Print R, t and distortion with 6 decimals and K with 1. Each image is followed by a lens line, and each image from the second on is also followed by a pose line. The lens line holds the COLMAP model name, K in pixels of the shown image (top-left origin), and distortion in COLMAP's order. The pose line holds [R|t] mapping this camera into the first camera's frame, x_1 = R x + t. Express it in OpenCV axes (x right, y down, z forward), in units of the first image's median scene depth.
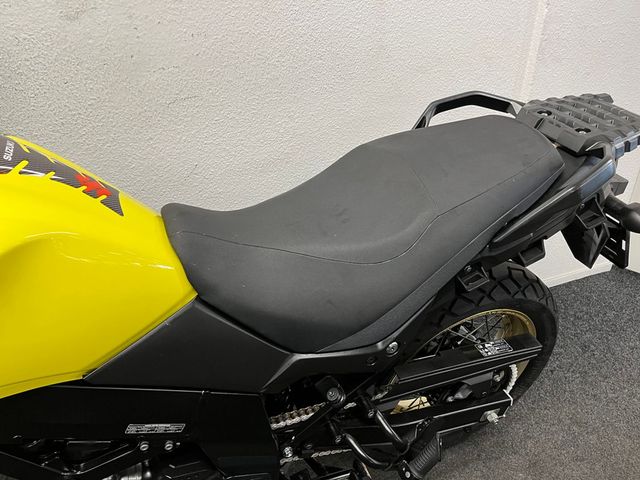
lens RADIAL K [[485.8, 0, 320.3], [0, 485.8, 240.5], [0, 0, 1]] dist [0.056392, -0.078513]
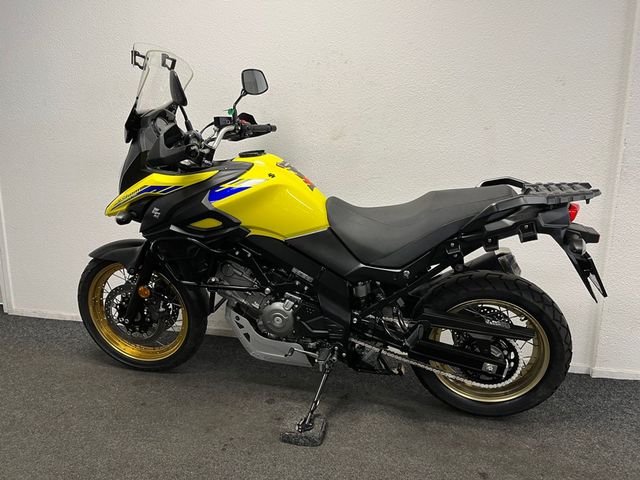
lens RADIAL K [[485.8, 0, 326.1], [0, 485.8, 239.1], [0, 0, 1]] dist [0.056392, -0.078513]
pose [[0.820412, 0.126043, -0.557707, 0.863051], [-0.291314, 0.931451, -0.218027, 0.543229], [0.491996, 0.341340, 0.800892, -0.769975]]
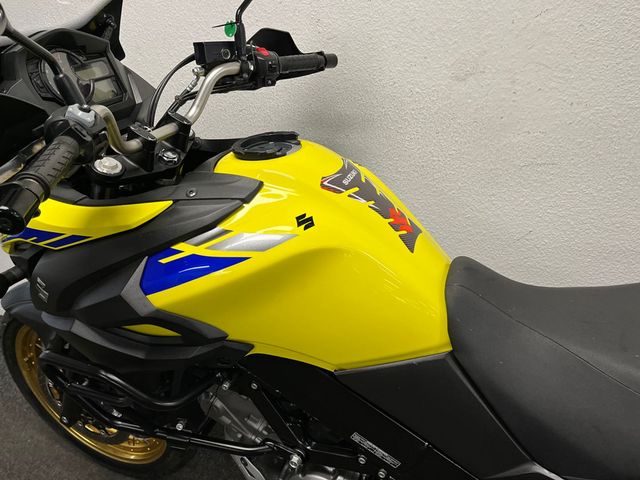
lens RADIAL K [[485.8, 0, 317.1], [0, 485.8, 240.8], [0, 0, 1]] dist [0.056392, -0.078513]
pose [[0.705204, 0.283143, -0.650013, 0.103386], [-0.349686, 0.936432, 0.028528, -0.021624], [0.616771, 0.207183, 0.759387, 0.015012]]
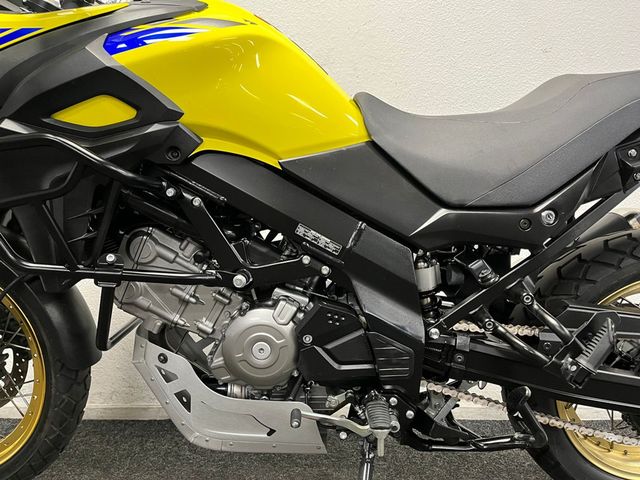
lens RADIAL K [[485.8, 0, 326.0], [0, 485.8, 238.5], [0, 0, 1]] dist [0.056392, -0.078513]
pose [[0.922411, 0.010117, -0.386077, 0.098140], [-0.188128, 0.884810, -0.426286, 0.654768], [0.337292, 0.465843, 0.818061, 0.038678]]
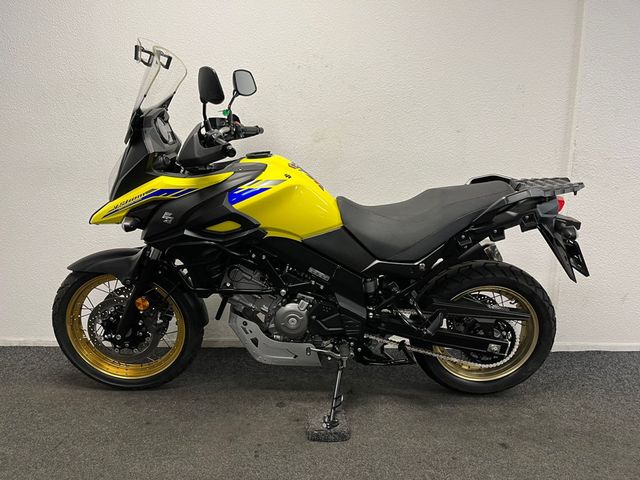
lens RADIAL K [[485.8, 0, 321.2], [0, 485.8, 245.3], [0, 0, 1]] dist [0.056392, -0.078513]
pose [[0.925827, 0.081678, -0.369017, 0.453603], [-0.192718, 0.941925, -0.275024, 0.704499], [0.325123, 0.325740, 0.887800, -0.983949]]
